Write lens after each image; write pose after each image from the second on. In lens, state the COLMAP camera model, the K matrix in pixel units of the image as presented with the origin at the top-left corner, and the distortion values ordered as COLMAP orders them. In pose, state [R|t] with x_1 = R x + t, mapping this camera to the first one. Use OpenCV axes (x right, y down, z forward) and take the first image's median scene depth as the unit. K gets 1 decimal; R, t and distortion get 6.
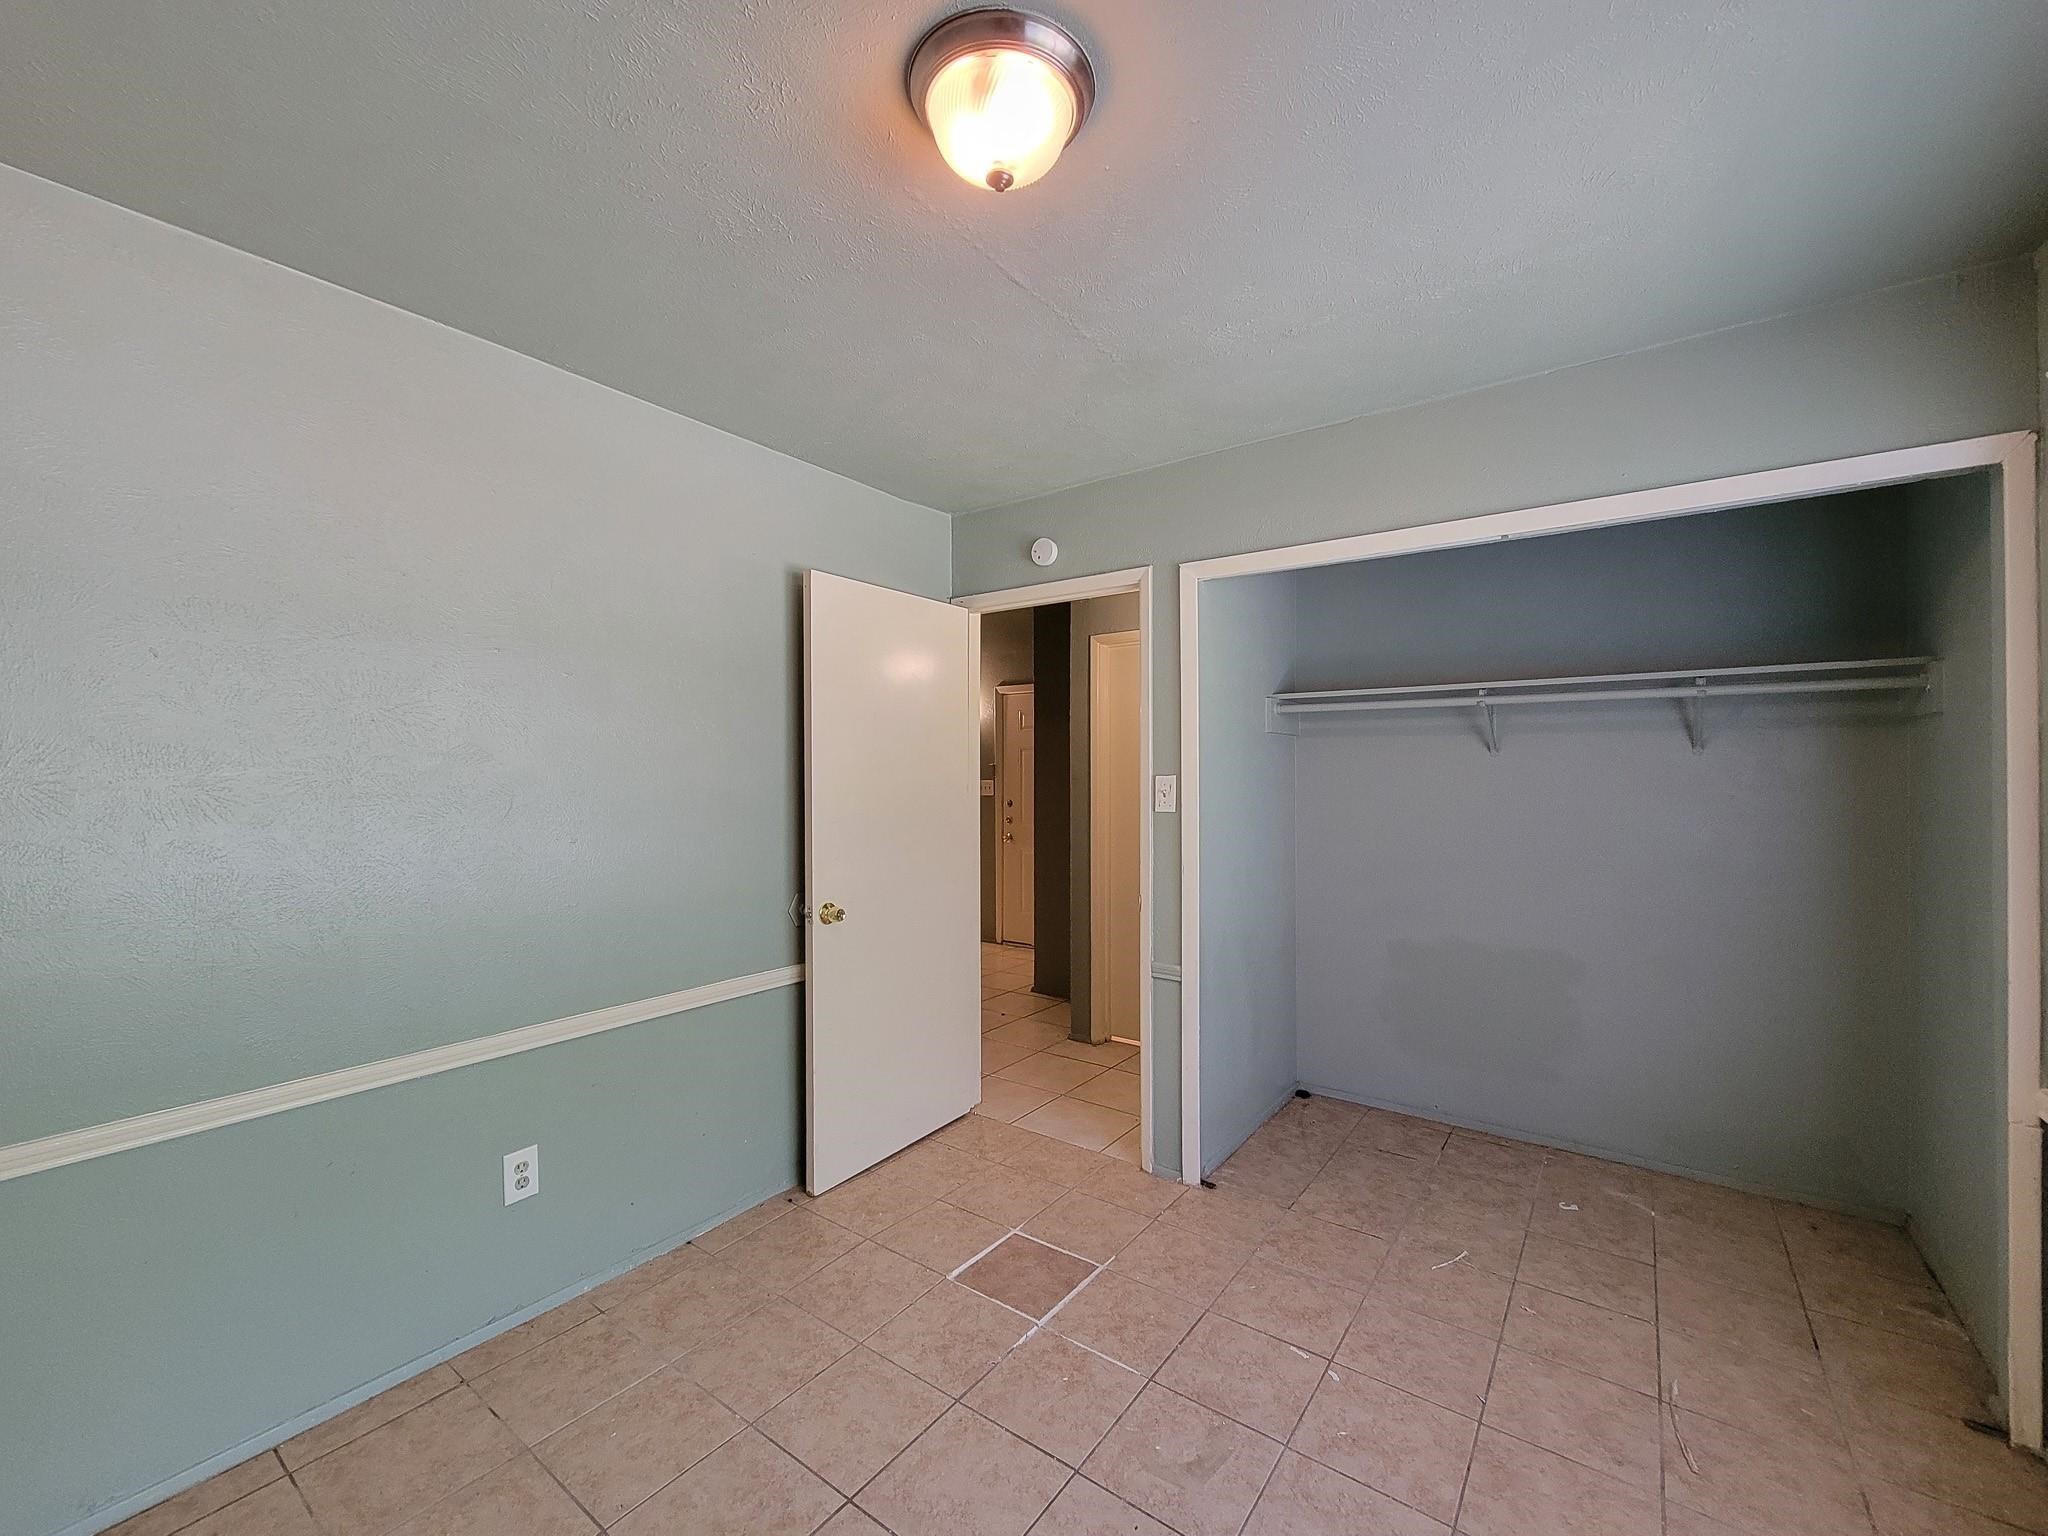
lens RADIAL K [[833.5, 0, 1019.7], [0, 833.5, 773.3], [0, 0, 1]] dist [0.002019, 0.000198]
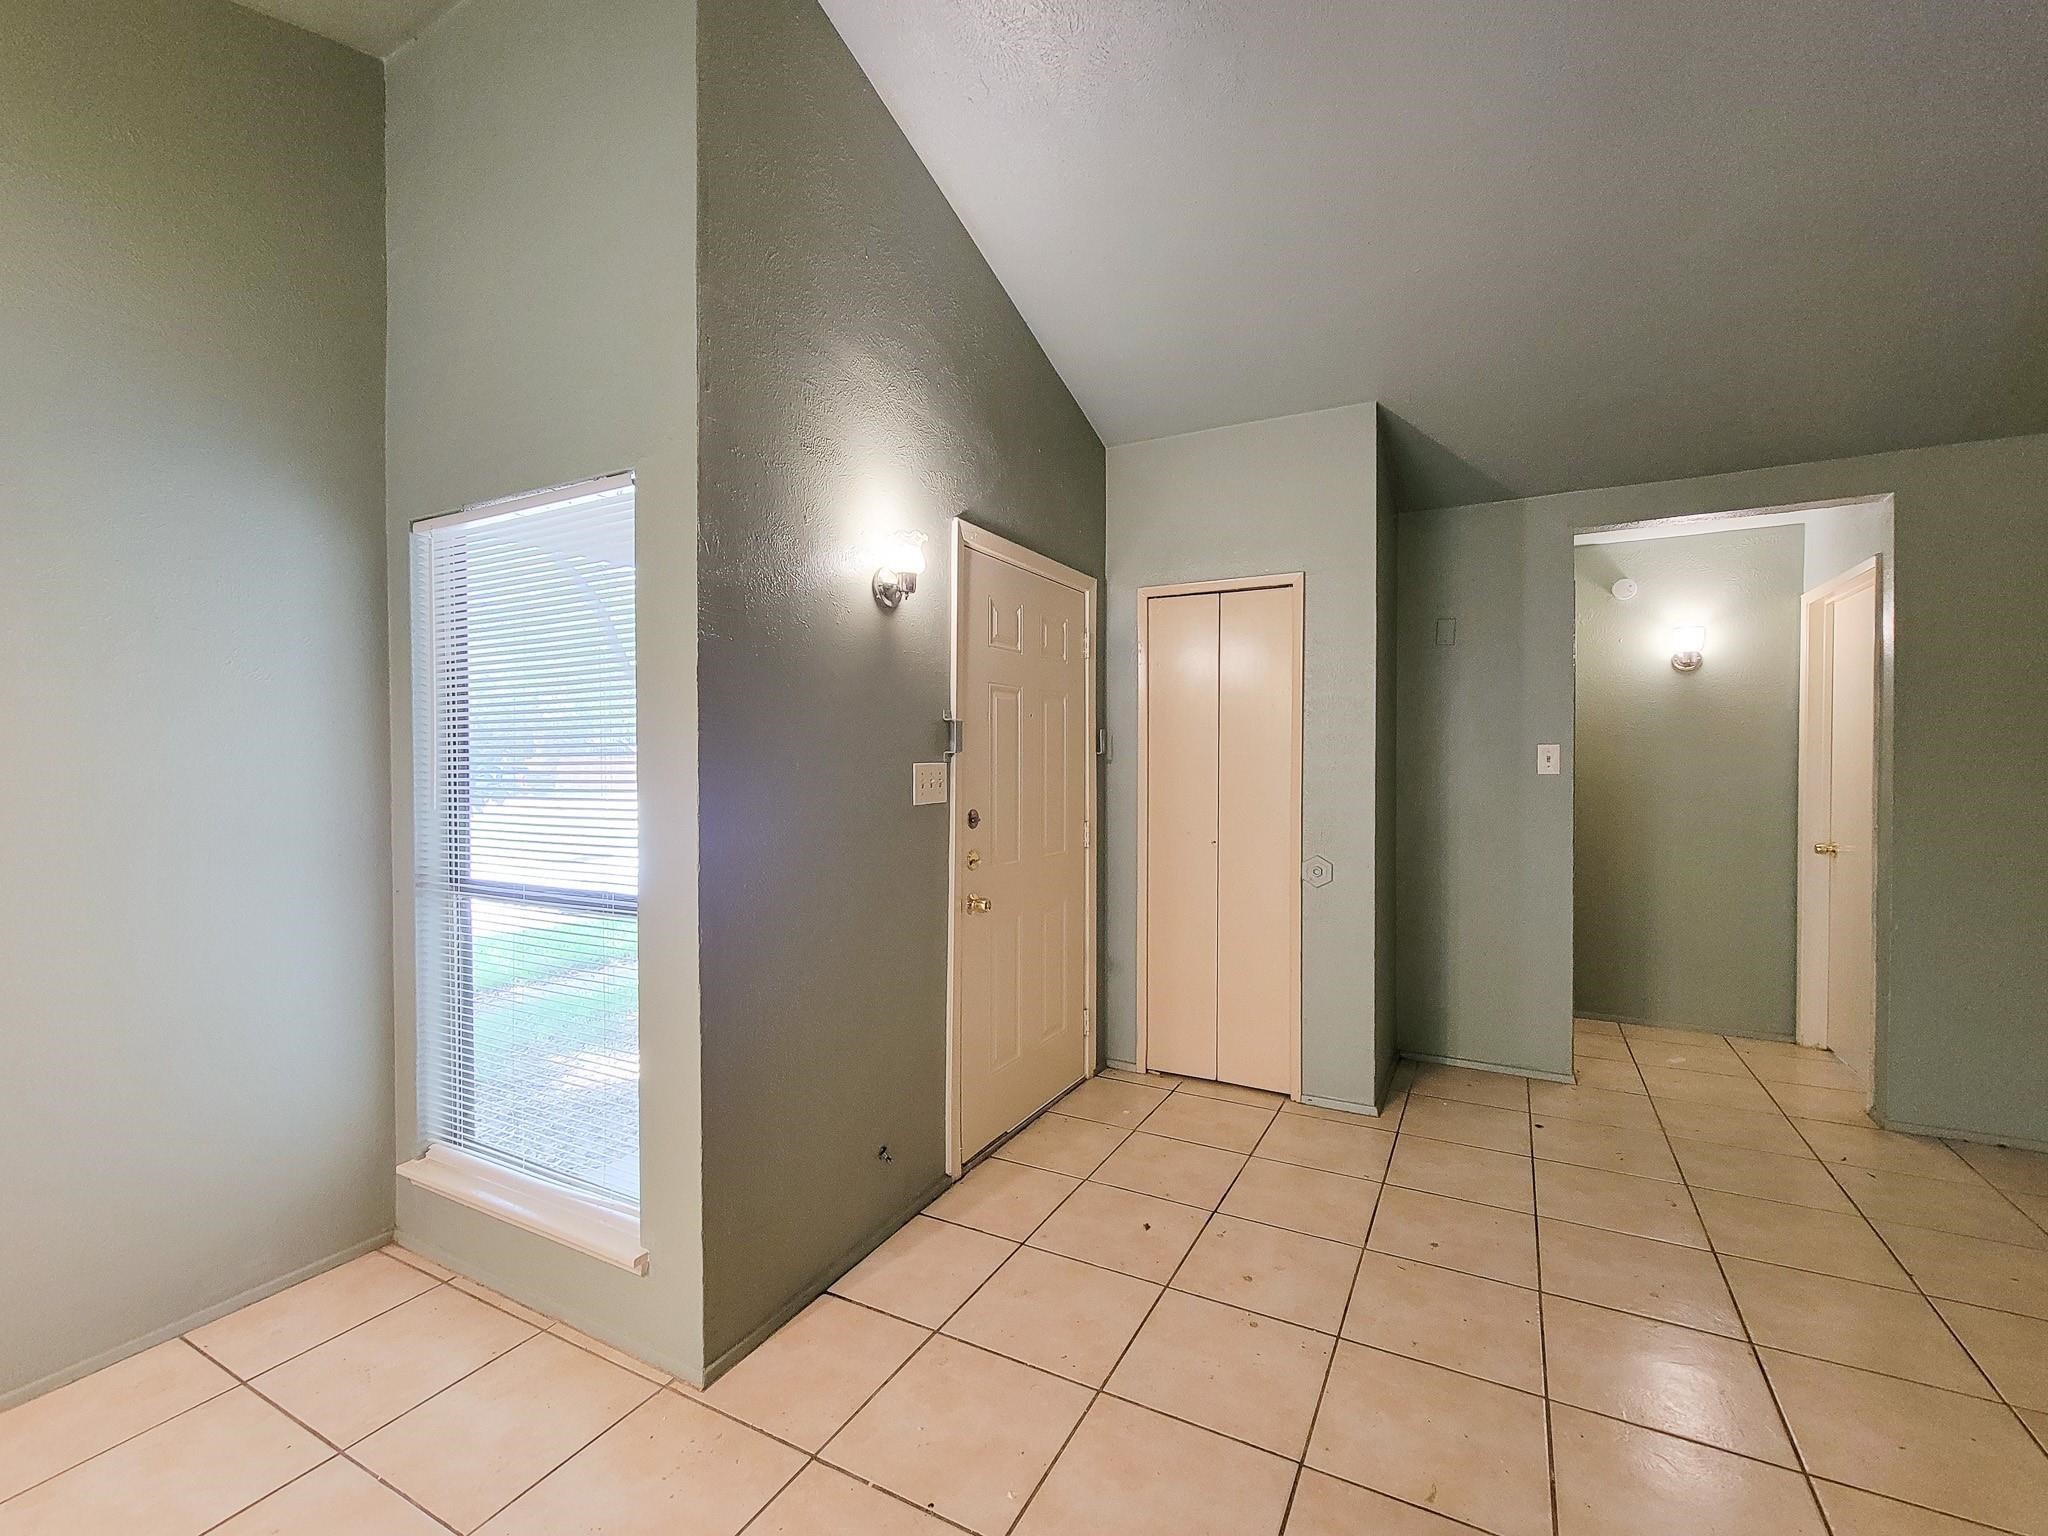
lens RADIAL K [[859.8, 0, 1037.5], [0, 859.8, 766.0], [0, 0, 1]] dist [0.000349, -0.000757]
pose [[-0.143449, -0.011861, 0.989587, -0.428854], [0.002177, 0.999922, 0.012301, 0.005595], [-0.989655, 0.003919, -0.143412, 1.025015]]
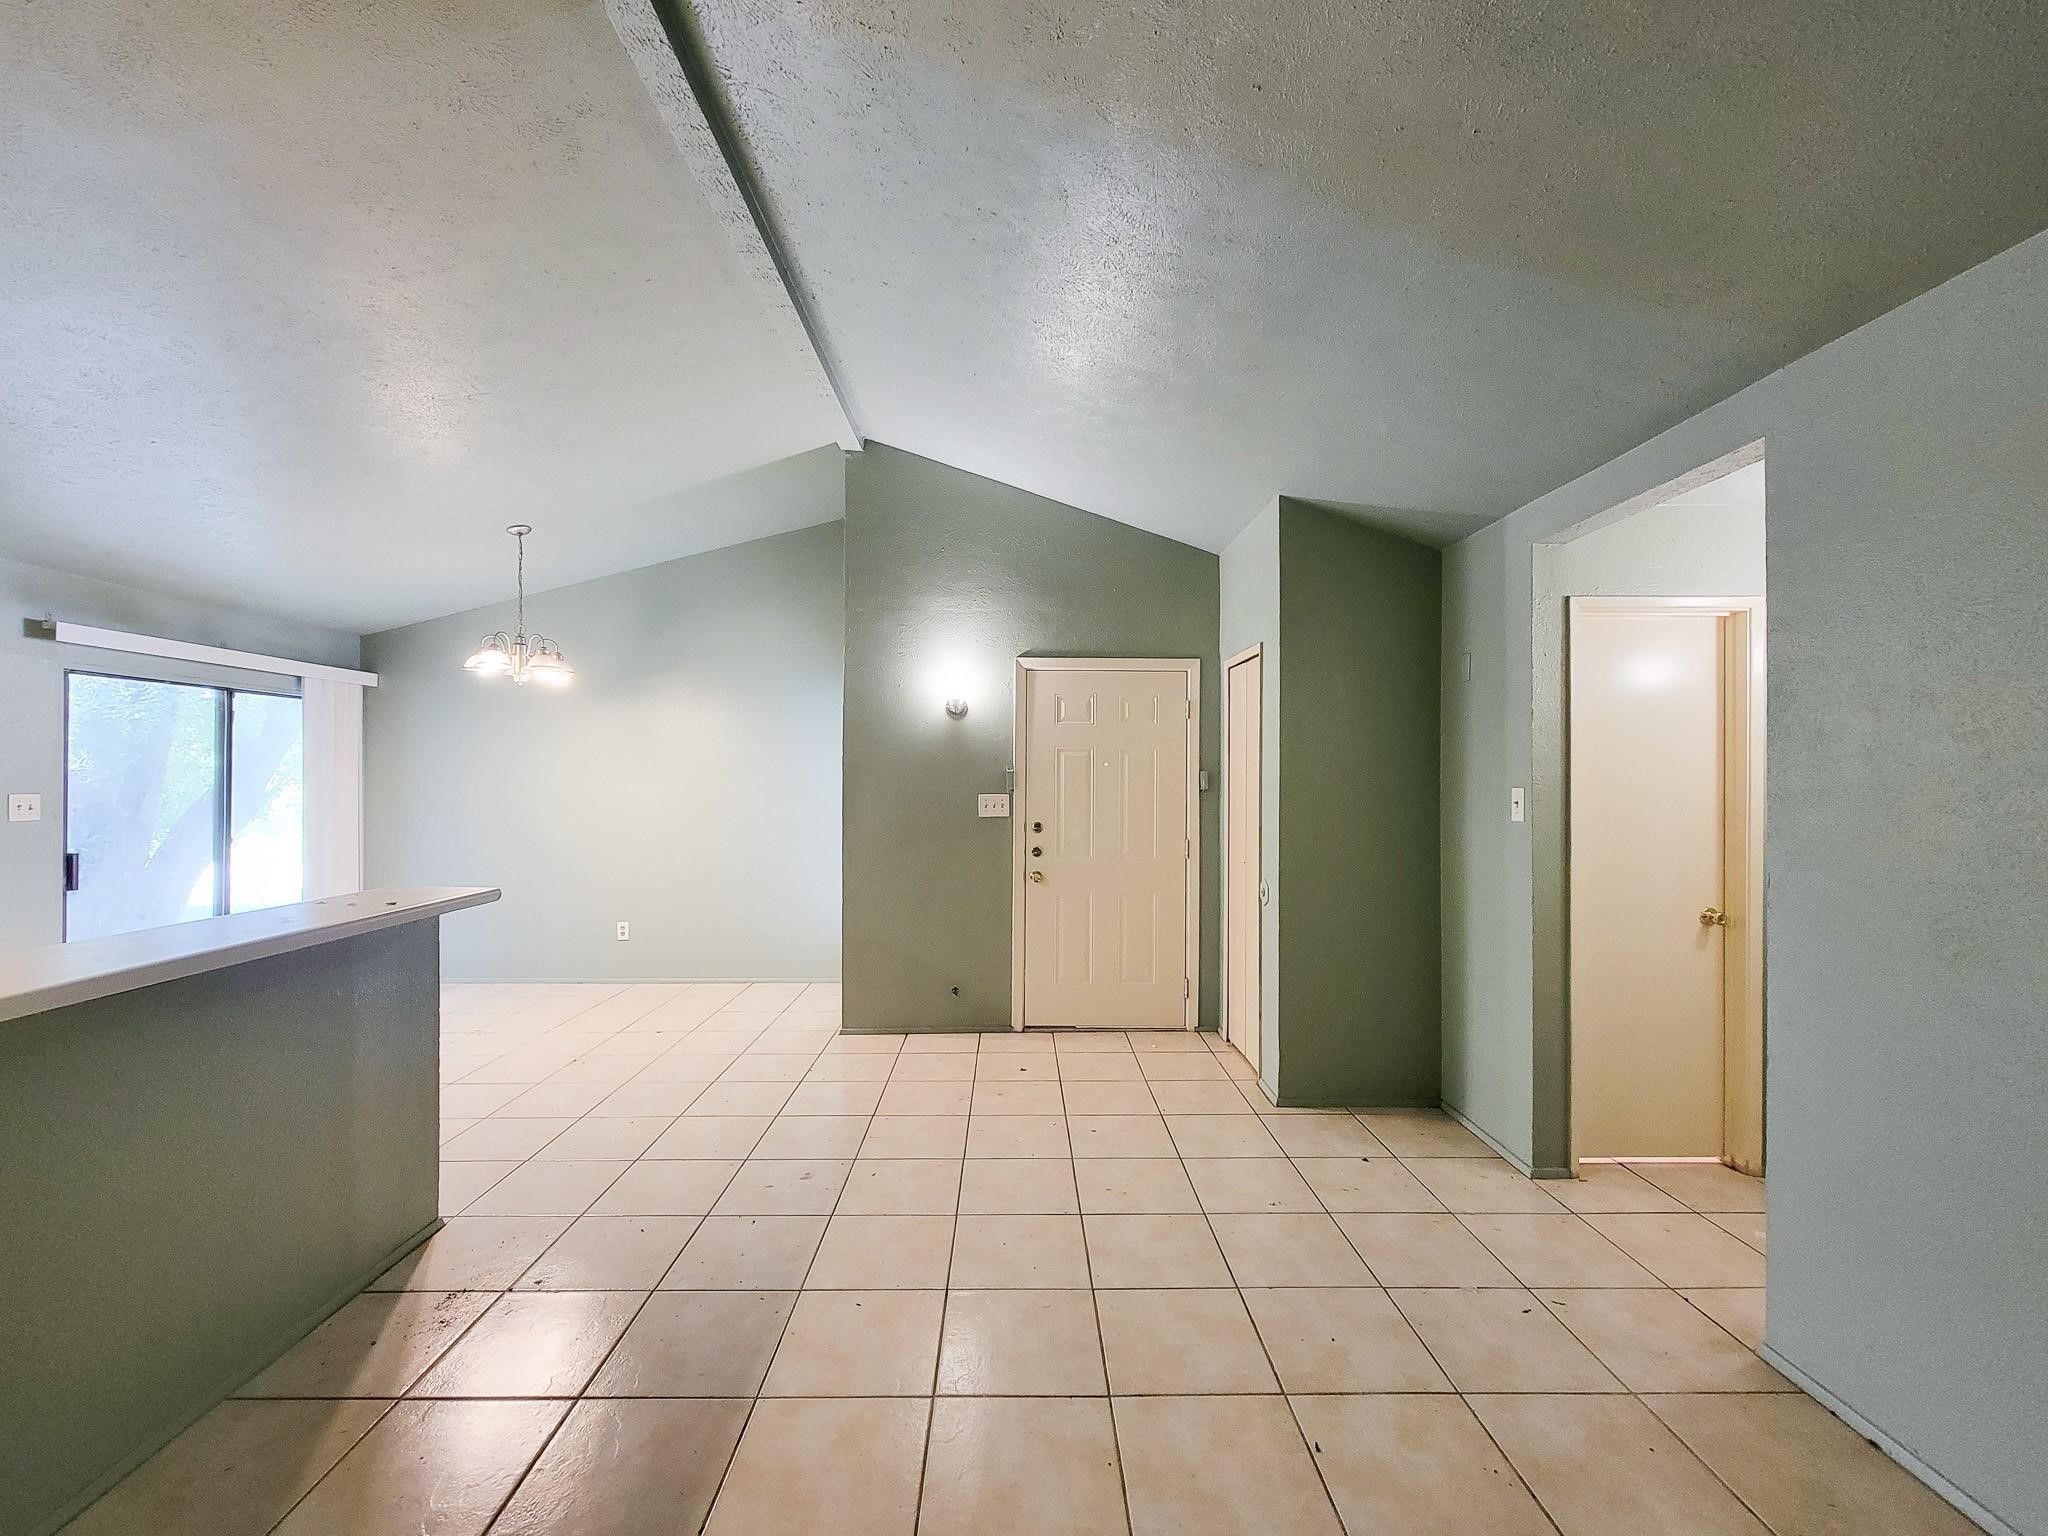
lens RADIAL K [[825.9, 0, 1024.0], [0, 825.9, 768.0], [0, 0, 1]] dist [-0.035660, -0.000203]
pose [[0.792544, 0.006749, 0.609777, -0.438502], [-0.002483, 0.999966, -0.007842, -0.007699], [-0.609810, 0.004701, 0.792534, 0.461354]]
